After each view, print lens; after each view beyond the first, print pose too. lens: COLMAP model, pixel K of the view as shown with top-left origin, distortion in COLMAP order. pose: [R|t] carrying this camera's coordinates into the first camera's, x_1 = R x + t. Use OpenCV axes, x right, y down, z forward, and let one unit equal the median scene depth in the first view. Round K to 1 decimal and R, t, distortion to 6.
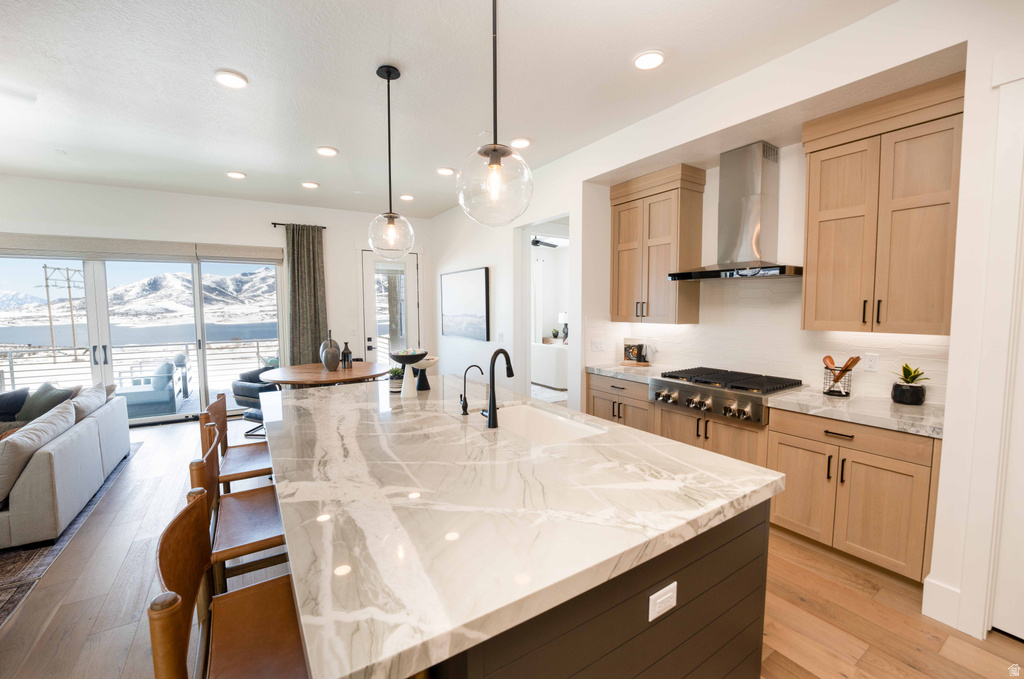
lens RADIAL K [[415.0, 0, 510.7], [0, 415.0, 342.8], [0, 0, 1]] dist [-0.022670, 0.000769]
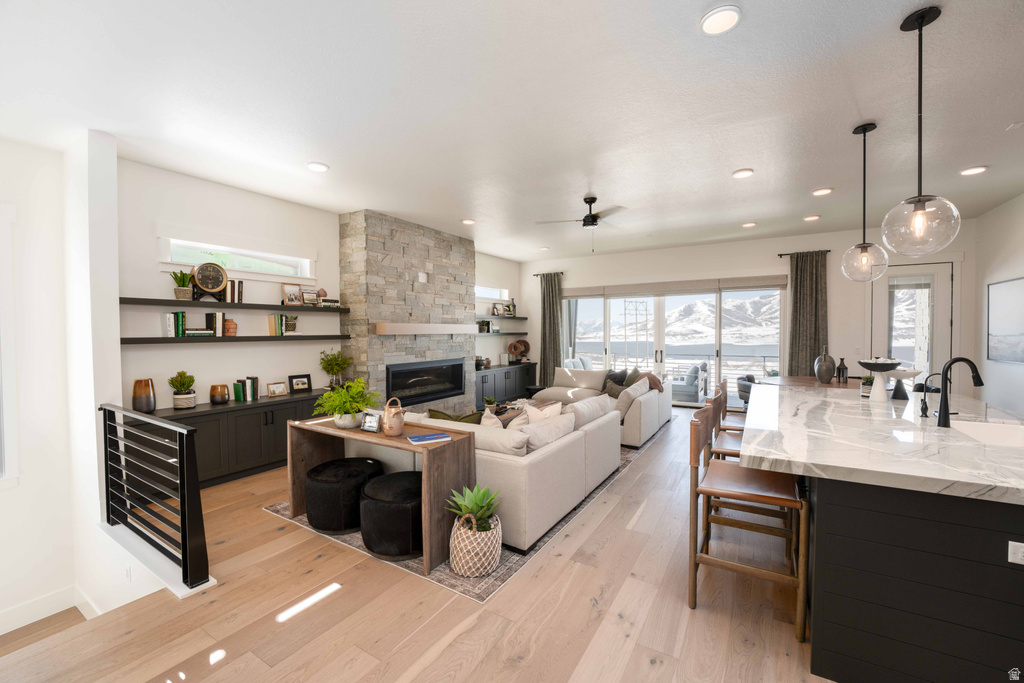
lens RADIAL K [[415.6, 0, 506.7], [0, 415.6, 331.6], [0, 0, 1]] dist [-0.025214, 0.003262]
pose [[0.429368, 0.004948, -0.903116, 0.173862], [-0.078037, 0.996448, -0.031641, 0.030381], [0.899752, 0.084062, 0.428230, -0.216357]]
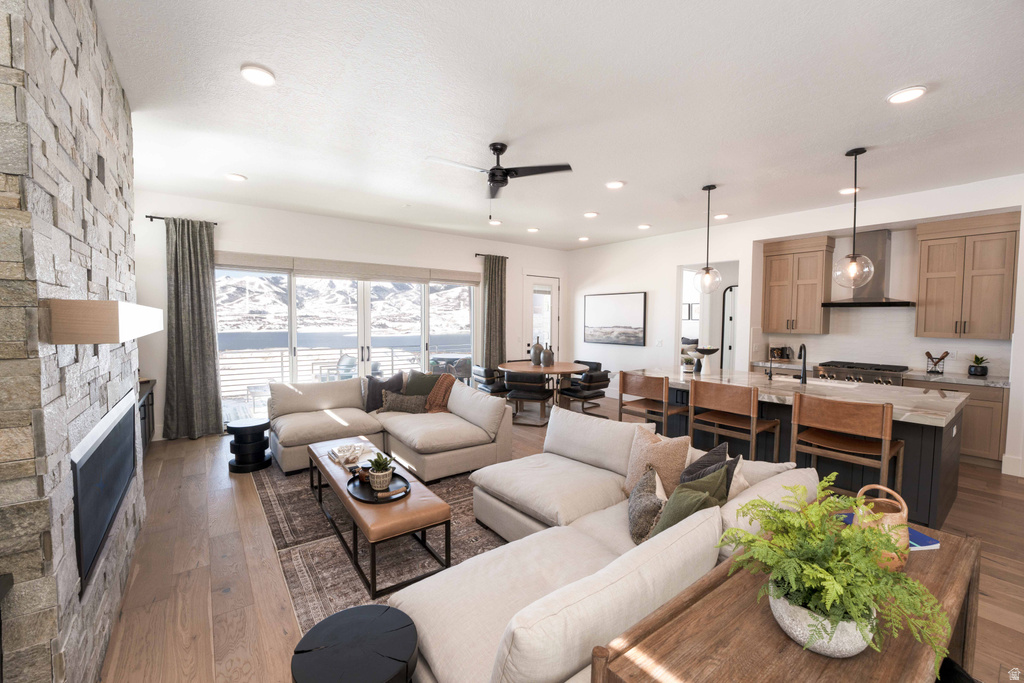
lens RADIAL K [[415.6, 0, 509.9], [0, 415.6, 348.3], [0, 0, 1]] dist [-0.025214, 0.003262]
pose [[0.996963, 0.009407, 0.077308, -0.658646], [-0.007840, 0.999758, -0.020553, 0.037052], [-0.077483, 0.019884, 0.996795, -0.351249]]
